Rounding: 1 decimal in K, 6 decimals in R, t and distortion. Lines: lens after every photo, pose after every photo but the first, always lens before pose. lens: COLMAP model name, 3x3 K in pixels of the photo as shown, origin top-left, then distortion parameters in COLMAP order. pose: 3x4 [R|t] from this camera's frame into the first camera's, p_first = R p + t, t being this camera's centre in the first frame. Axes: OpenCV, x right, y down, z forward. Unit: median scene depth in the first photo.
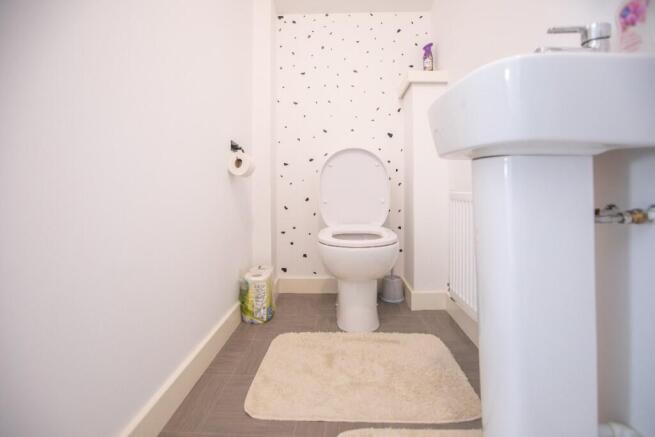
lens RADIAL K [[294.7, 0, 317.7], [0, 294.7, 218.0], [0, 0, 1]] dist [-0.053430, 0.018318]
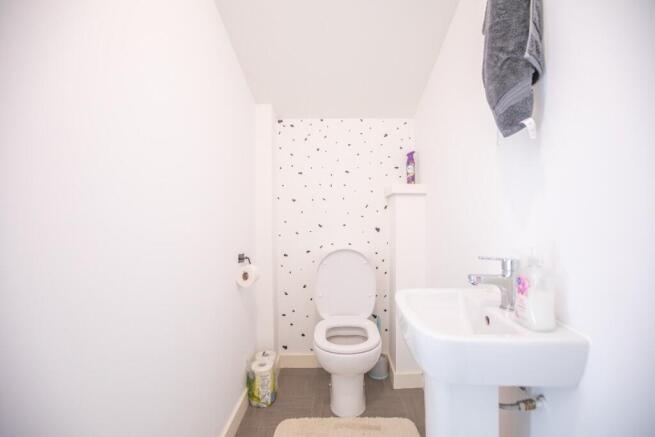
lens RADIAL K [[298.9, 0, 327.5], [0, 298.9, 218.5], [0, 0, 1]] dist [-0.053044, 0.020332]
pose [[0.999353, -0.003298, 0.035825, 0.013460], [0.003053, 0.999971, 0.006908, -0.381213], [-0.035847, -0.006795, 0.999334, -0.173550]]
